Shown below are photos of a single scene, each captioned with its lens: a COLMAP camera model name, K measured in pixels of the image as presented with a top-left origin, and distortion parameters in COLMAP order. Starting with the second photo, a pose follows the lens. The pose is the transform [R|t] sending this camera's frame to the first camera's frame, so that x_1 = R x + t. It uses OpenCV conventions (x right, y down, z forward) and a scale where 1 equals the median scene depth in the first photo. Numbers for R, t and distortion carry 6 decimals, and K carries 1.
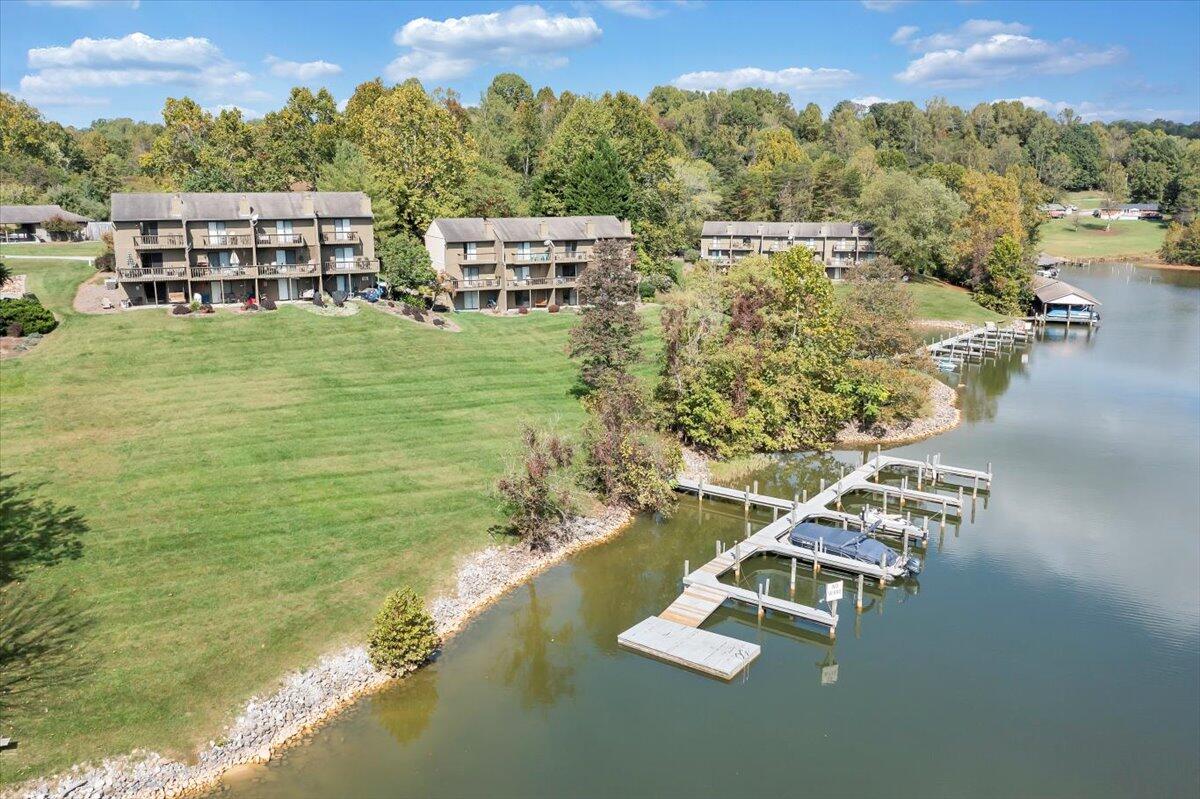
lens RADIAL K [[977.5, 0, 604.0], [0, 977.5, 396.4], [0, 0, 1]] dist [-0.013422, 0.004071]
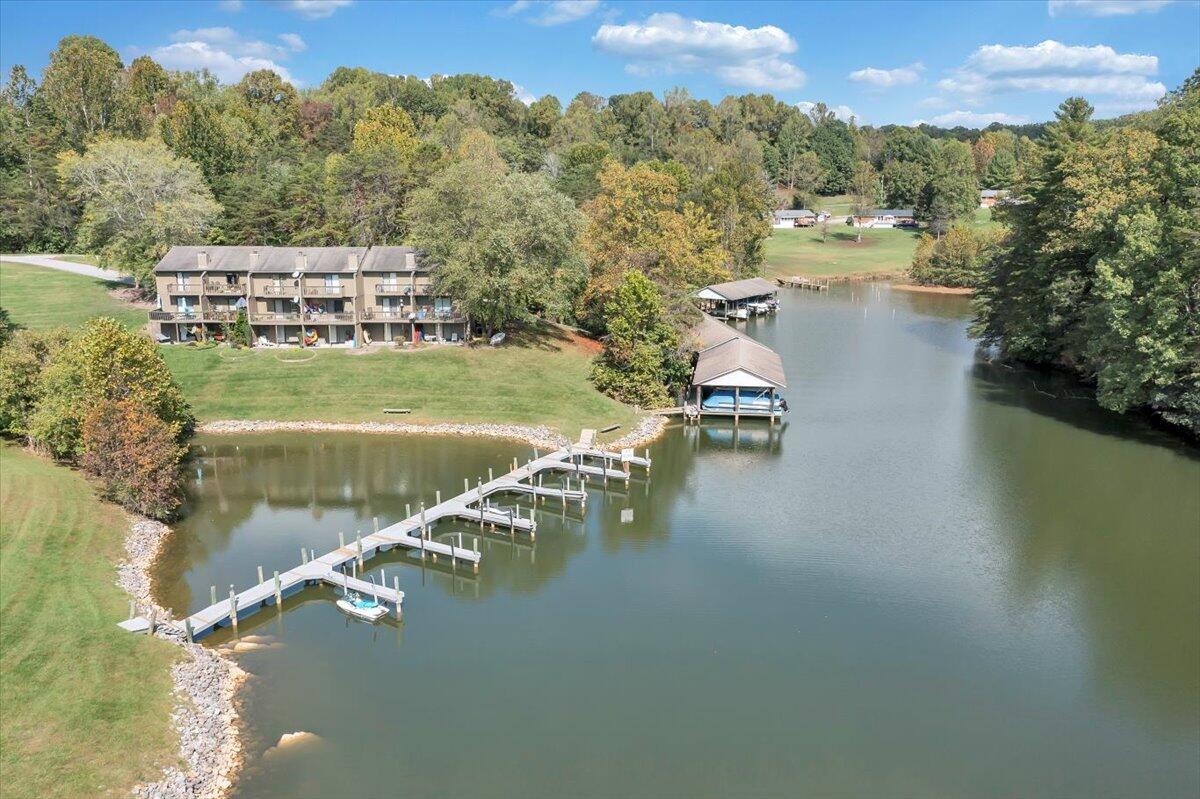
lens RADIAL K [[977.5, 0, 606.2], [0, 977.5, 401.6], [0, 0, 1]] dist [-0.013422, 0.004071]
pose [[0.981465, -0.039701, 0.187482, 0.289404], [0.039722, 0.999204, 0.003644, -0.090519], [-0.187478, 0.003870, 0.982261, 0.437000]]
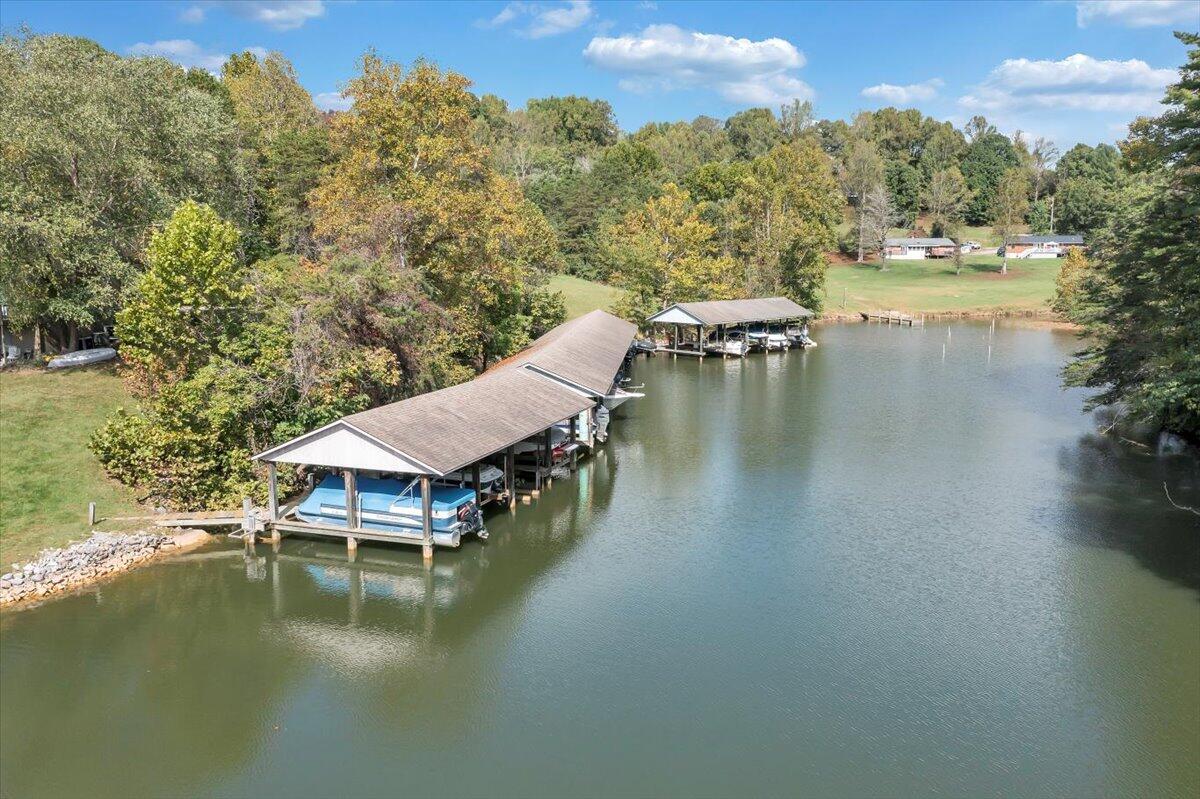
lens RADIAL K [[977.5, 0, 593.4], [0, 977.5, 400.4], [0, 0, 1]] dist [-0.013422, 0.004071]
pose [[0.999917, -0.000123, -0.012919, 0.540312], [-0.000671, 0.998111, -0.061438, -0.096303], [0.012902, 0.061441, 0.998027, 0.754555]]
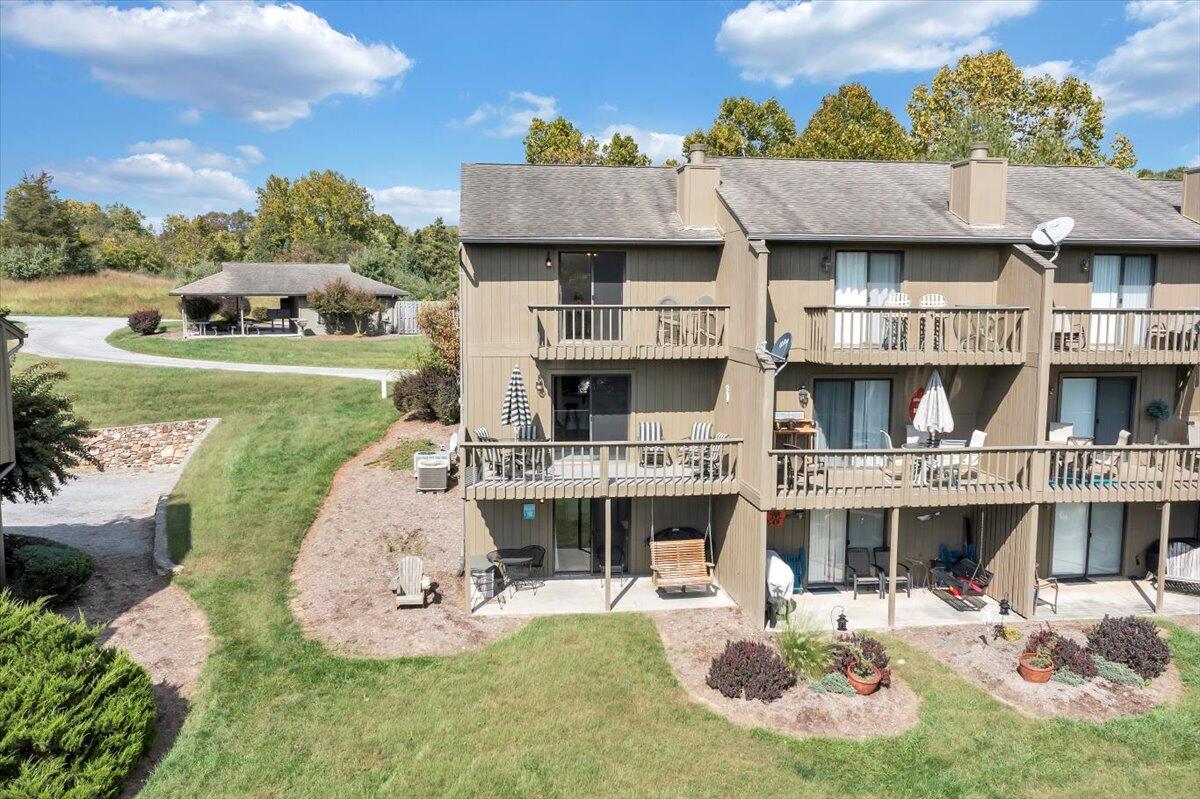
lens RADIAL K [[977.5, 0, 604.0], [0, 977.5, 393.1], [0, 0, 1]] dist [-0.013422, 0.004071]
pose [[0.958859, 0.032578, -0.282006, -0.218605], [-0.064372, 0.992469, -0.104223, -0.065259], [0.276487, 0.118088, 0.953735, 0.426446]]
